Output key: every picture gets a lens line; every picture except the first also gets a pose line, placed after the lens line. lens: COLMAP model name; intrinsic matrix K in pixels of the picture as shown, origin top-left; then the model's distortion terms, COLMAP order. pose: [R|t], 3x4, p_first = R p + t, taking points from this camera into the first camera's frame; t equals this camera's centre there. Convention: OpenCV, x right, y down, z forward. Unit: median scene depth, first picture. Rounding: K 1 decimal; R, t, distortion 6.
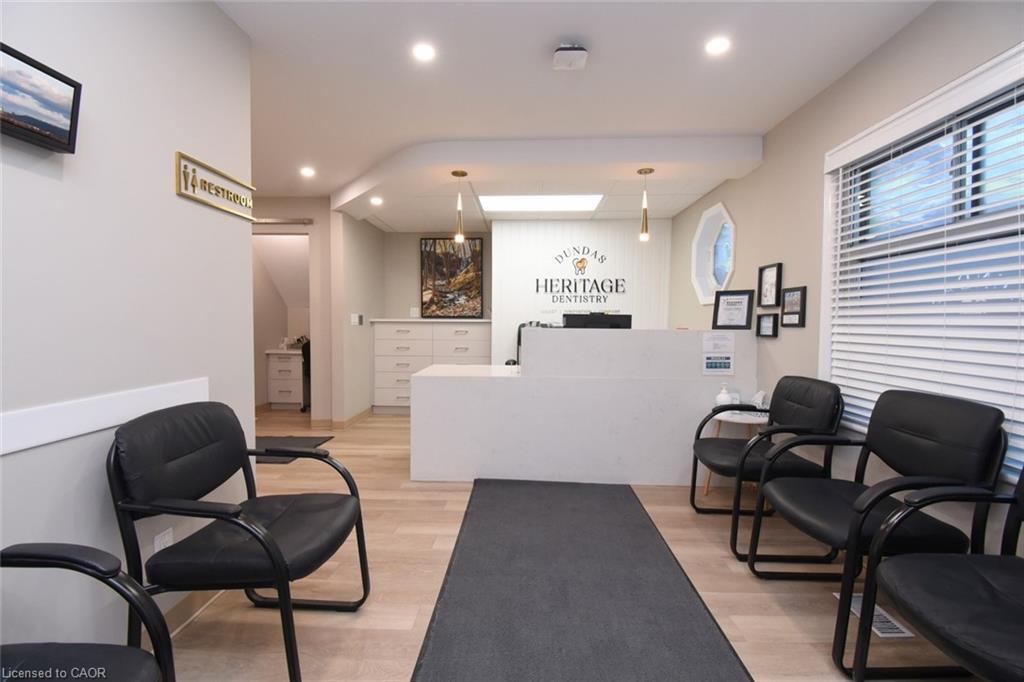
lens RADIAL K [[450.0, 0, 507.2], [0, 450.0, 338.8], [0, 0, 1]] dist [0.020686, -0.026336]
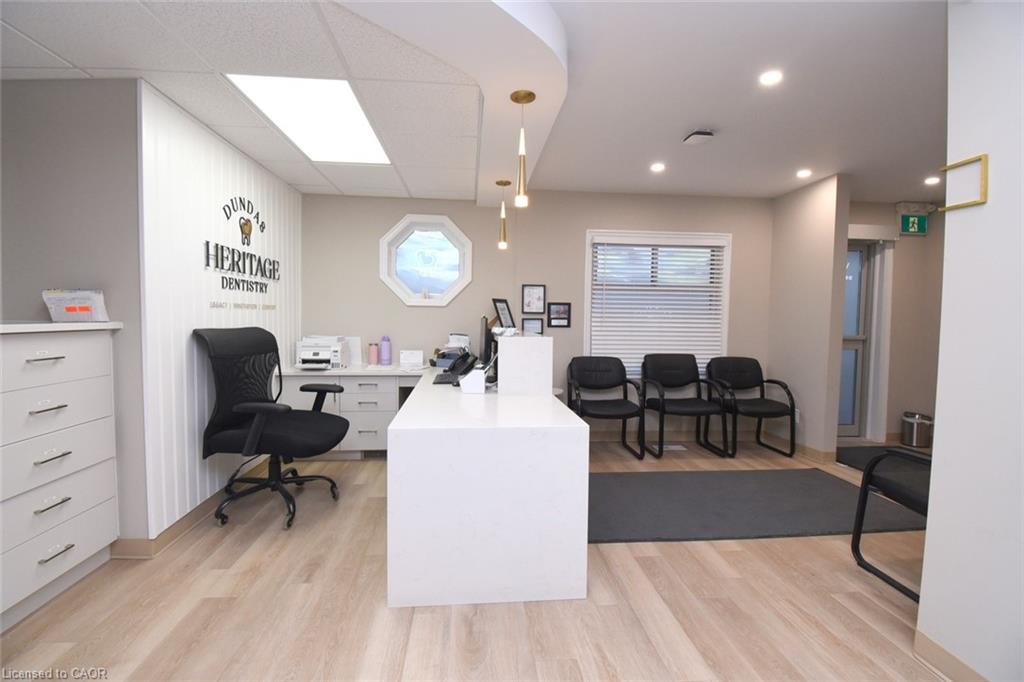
lens RADIAL K [[450.0, 0, 507.2], [0, 450.0, 338.8], [0, 0, 1]] dist [0.020686, -0.026336]
pose [[-0.126629, -0.056890, 0.990318, -0.490602], [0.023920, 0.997889, 0.060383, -0.045346], [-0.991662, 0.031335, -0.125000, 0.731611]]
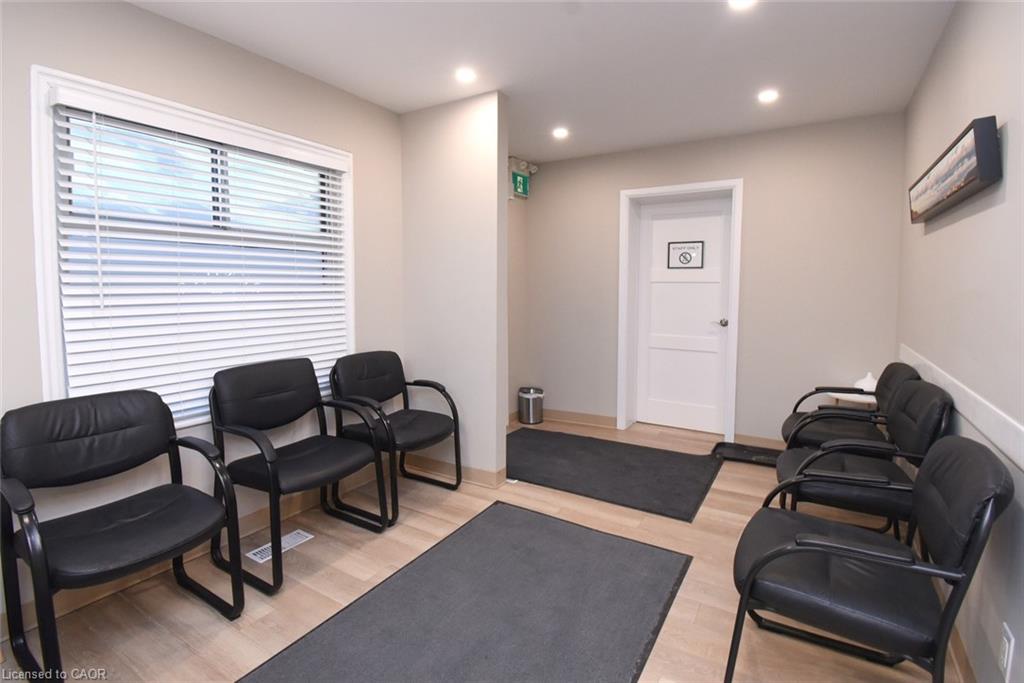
lens RADIAL K [[484.2, 0, 507.5], [0, 484.2, 317.2], [0, 0, 1]] dist [0.022388, -0.034872]
pose [[-0.866783, -0.037980, 0.497238, -0.126731], [0.013489, 0.994945, 0.099510, -0.046386], [-0.498504, 0.092961, -0.861889, 0.608364]]
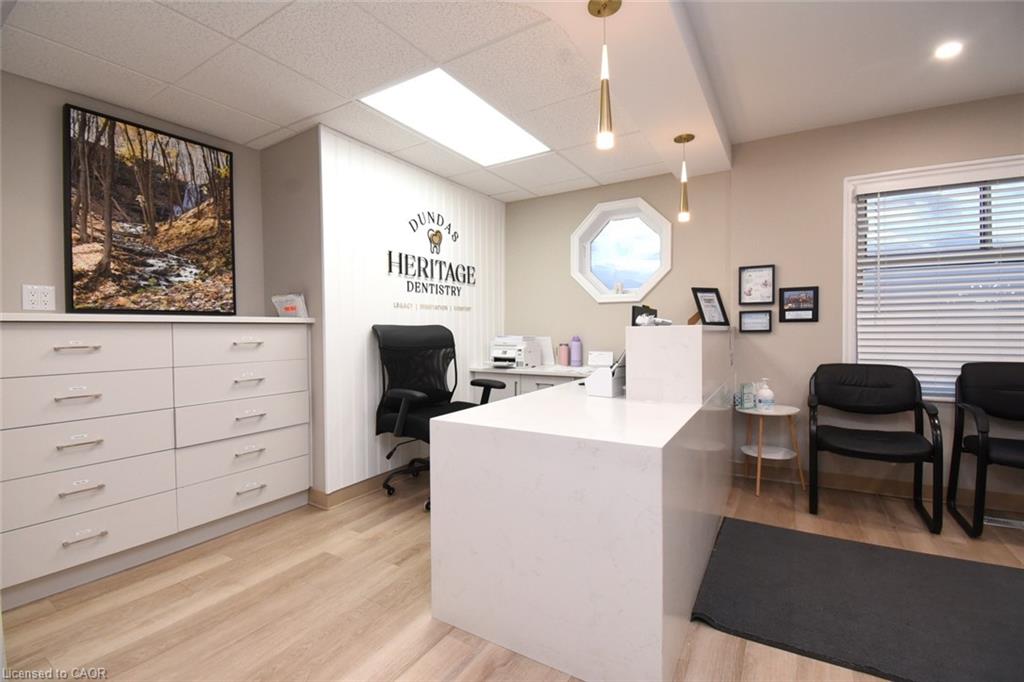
lens RADIAL K [[450.0, 0, 507.2], [0, 450.0, 338.8], [0, 0, 1]] dist [0.020686, -0.026336]
pose [[0.494814, -0.029048, 0.868513, -0.384444], [0.044725, 0.998968, 0.007931, -0.013202], [-0.867847, 0.034920, 0.495602, 0.568588]]
